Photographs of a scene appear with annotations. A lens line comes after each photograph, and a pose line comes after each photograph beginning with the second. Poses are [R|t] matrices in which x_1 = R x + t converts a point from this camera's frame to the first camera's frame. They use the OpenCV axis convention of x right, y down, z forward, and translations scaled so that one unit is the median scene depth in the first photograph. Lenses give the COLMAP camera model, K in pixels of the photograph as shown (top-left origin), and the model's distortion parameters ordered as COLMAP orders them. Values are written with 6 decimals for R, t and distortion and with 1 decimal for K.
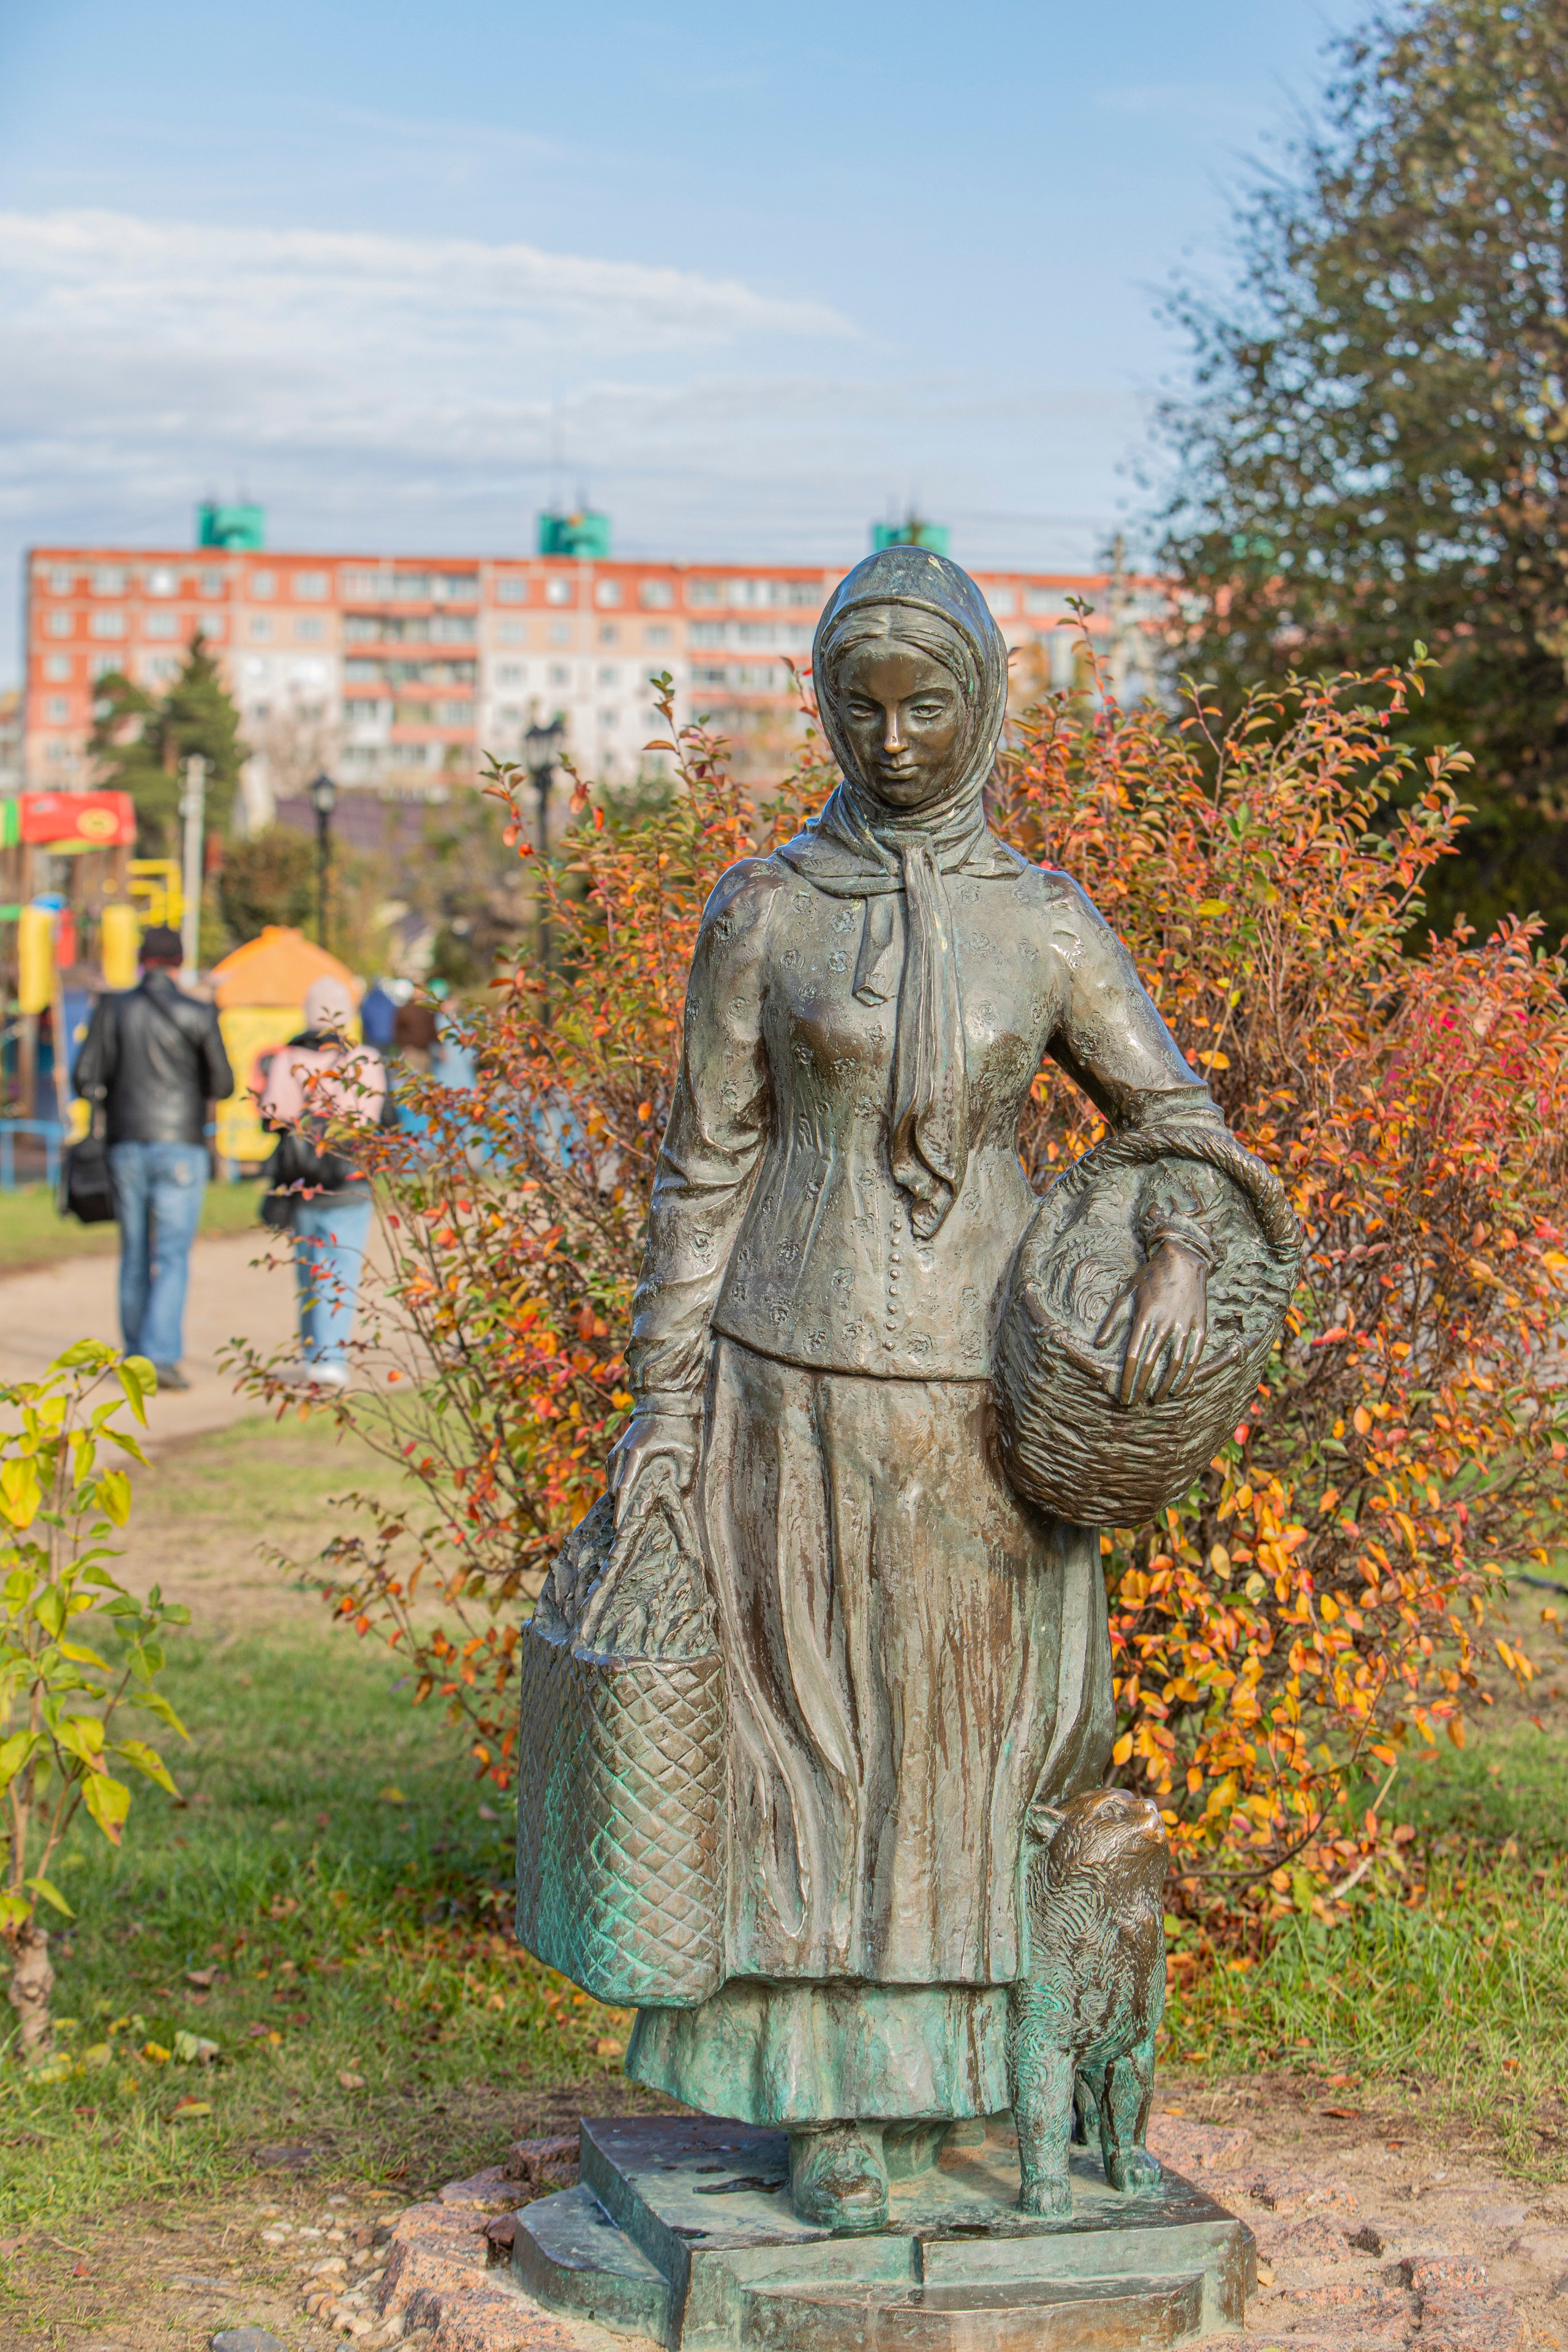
lens RADIAL K [[5167.7, 0, 783.7], [0, 5167.7, 1175.2], [0, 0, 1]] dist [-0.015203, 0.000000]
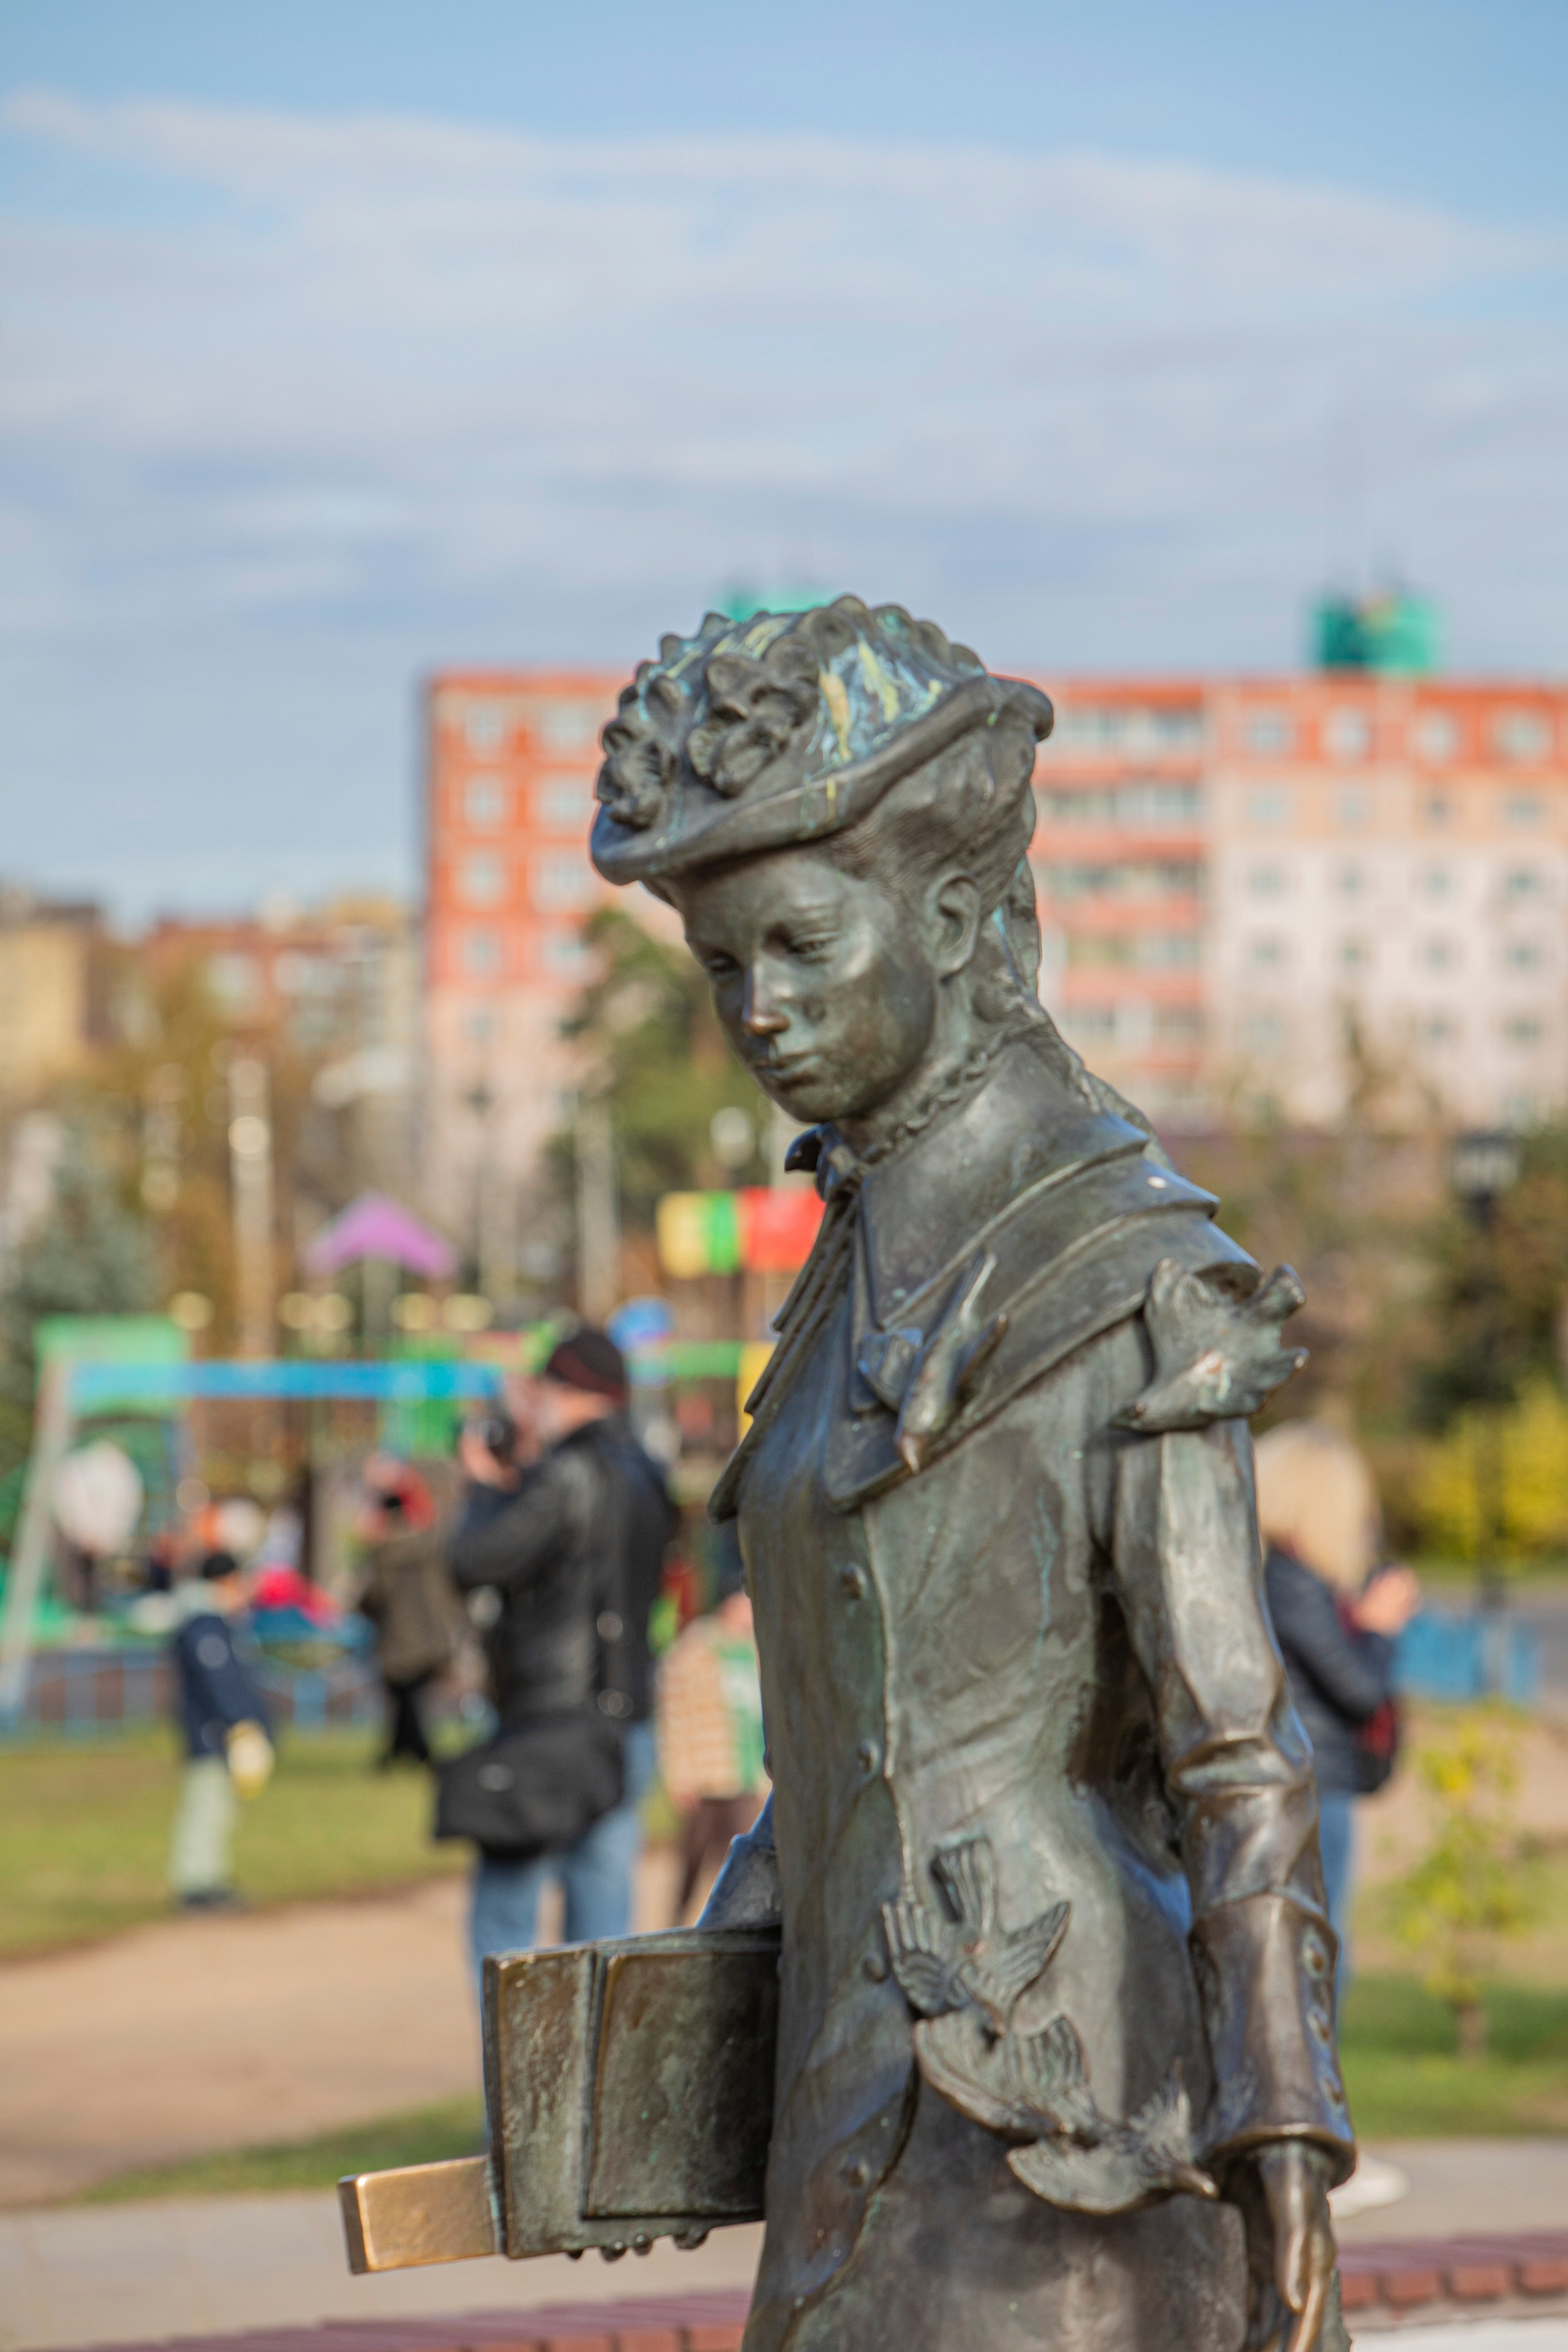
lens RADIAL K [[9881.2, 0, 782.2], [0, 9881.2, 1175.3], [0, 0, 1]] dist [0.811348, 0.000000]
pose [[0.995400, -0.009194, -0.095365, -0.001614], [0.003400, 0.998148, -0.060738, 0.002135], [0.095747, 0.060134, 0.993588, -0.096340]]
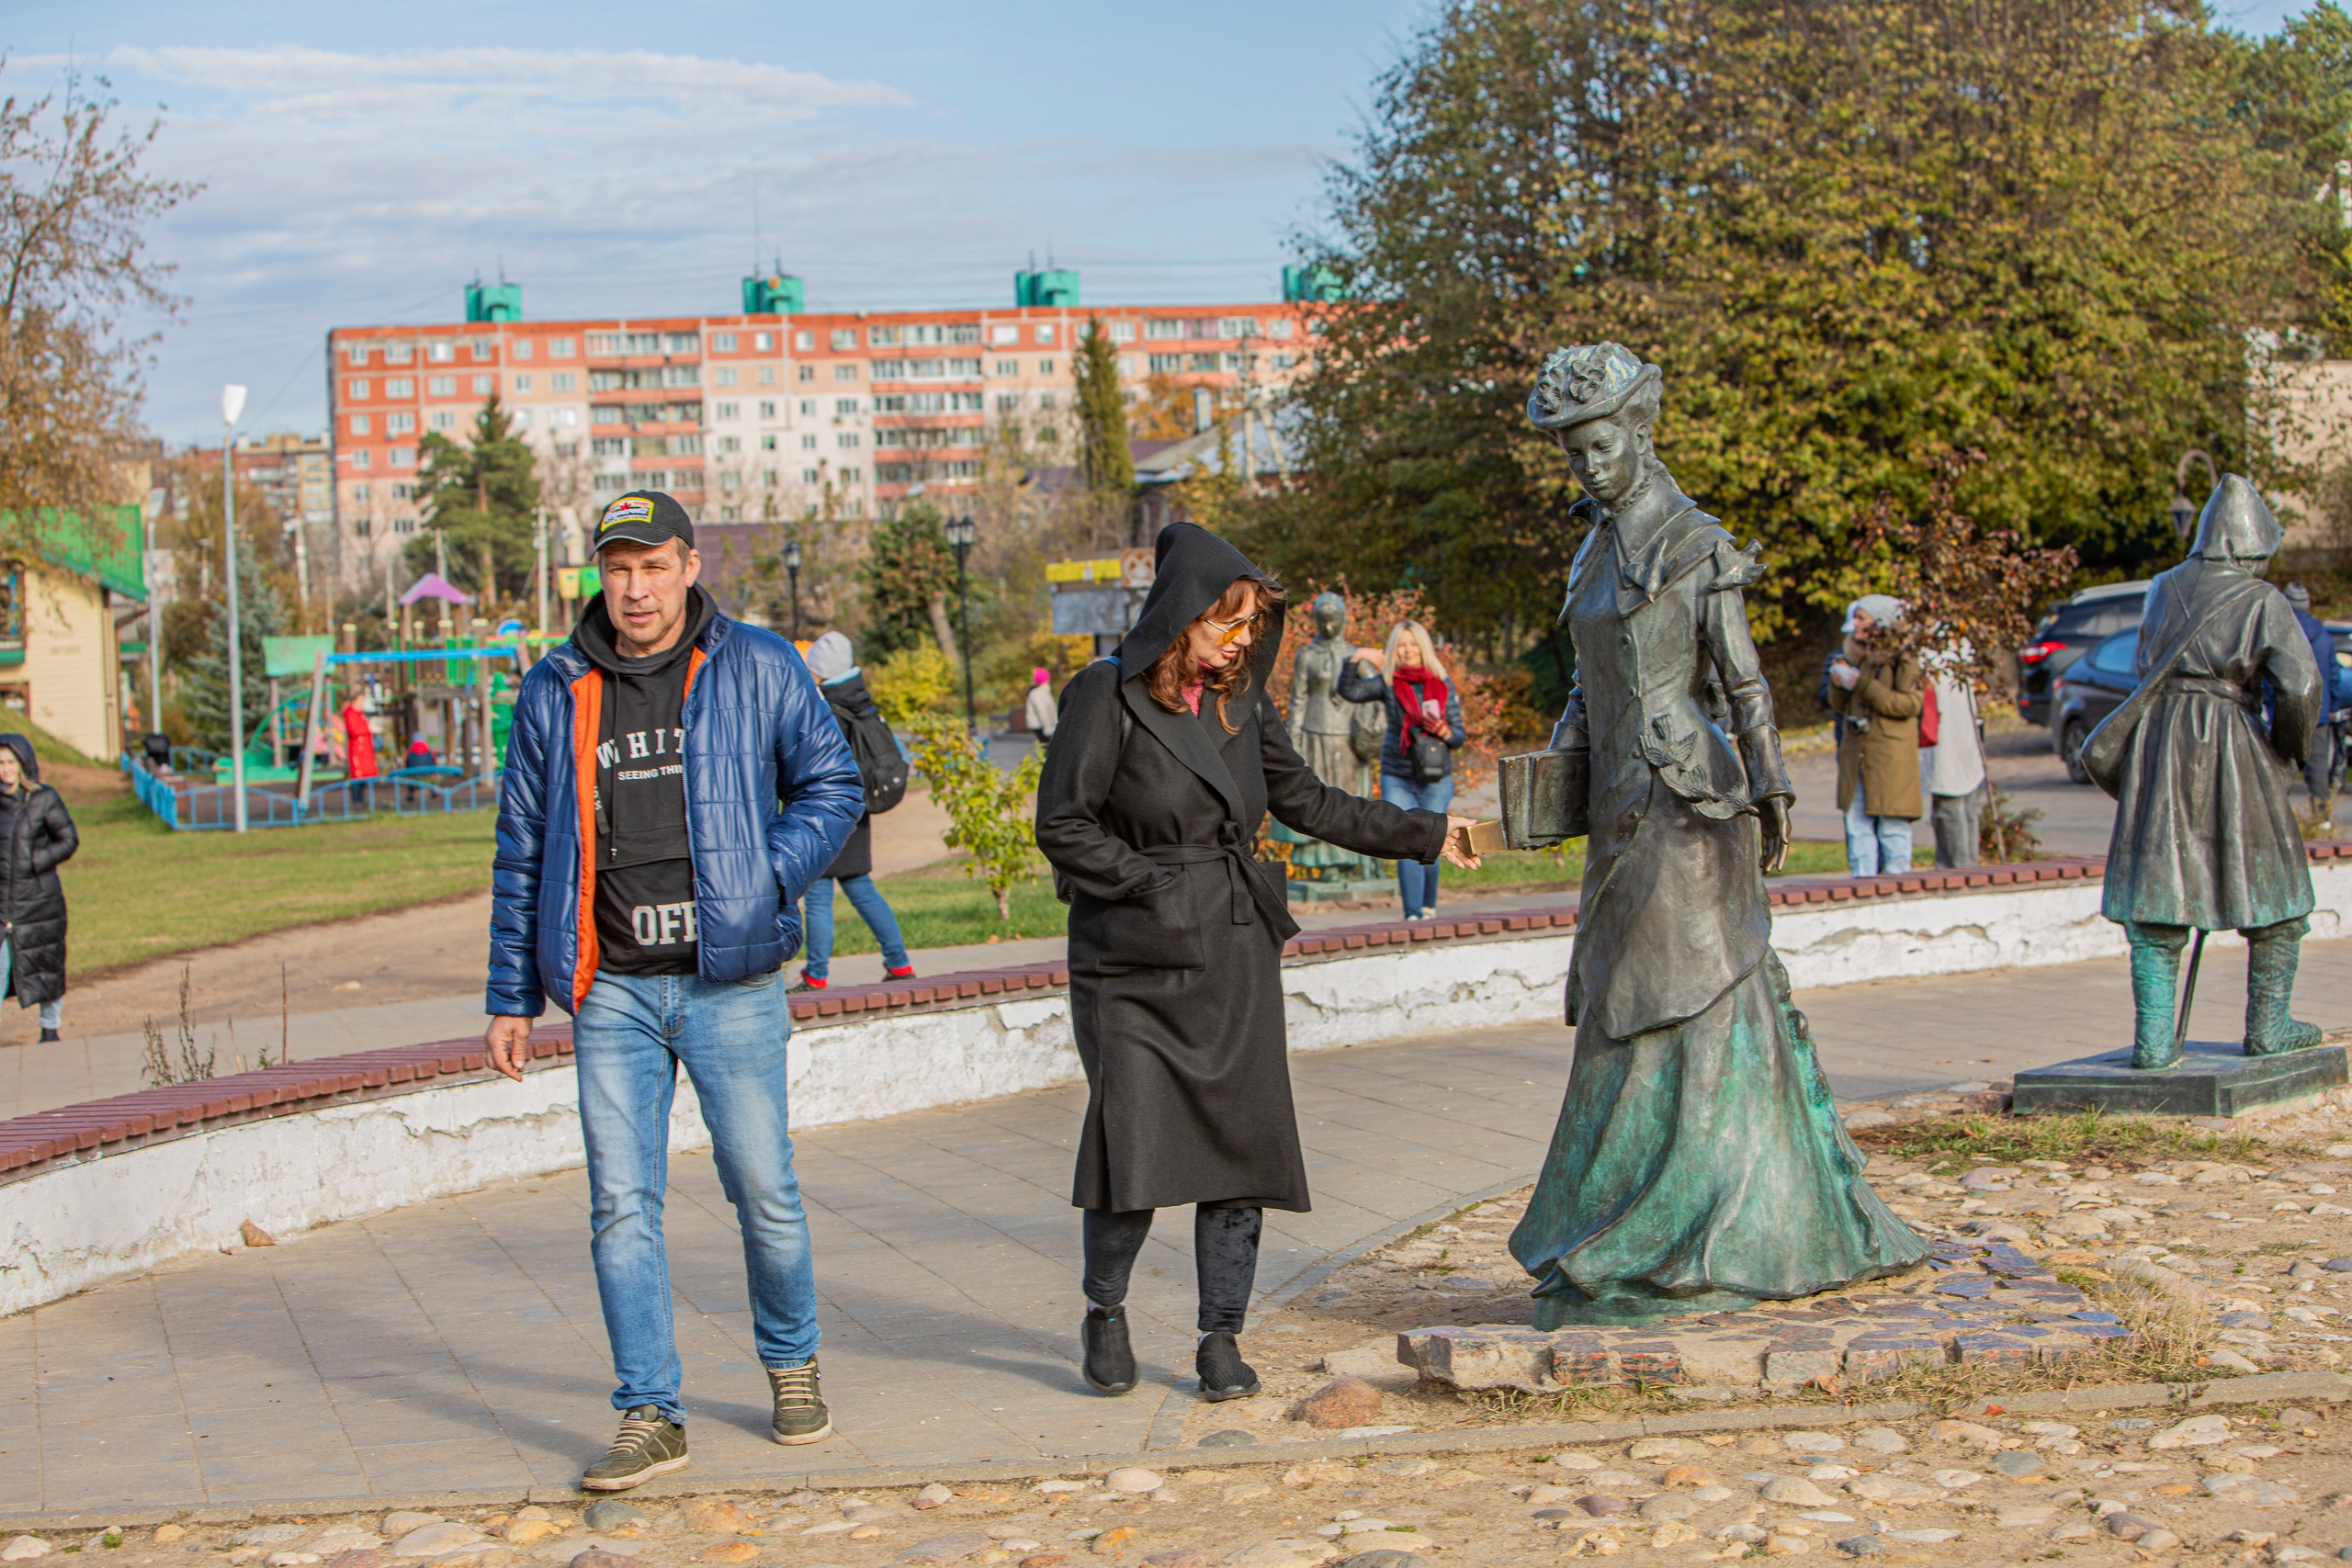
lens RADIAL K [[4720.1, 0, 1176.1], [0, 4720.1, 784.6], [0, 0, 1]] dist [-0.360185, 0.000000]
pose [[0.997278, -0.049886, 0.054287, -0.011856], [0.050277, 0.998718, -0.005850, 0.003091], [-0.053926, 0.008563, 0.998508, -0.114042]]
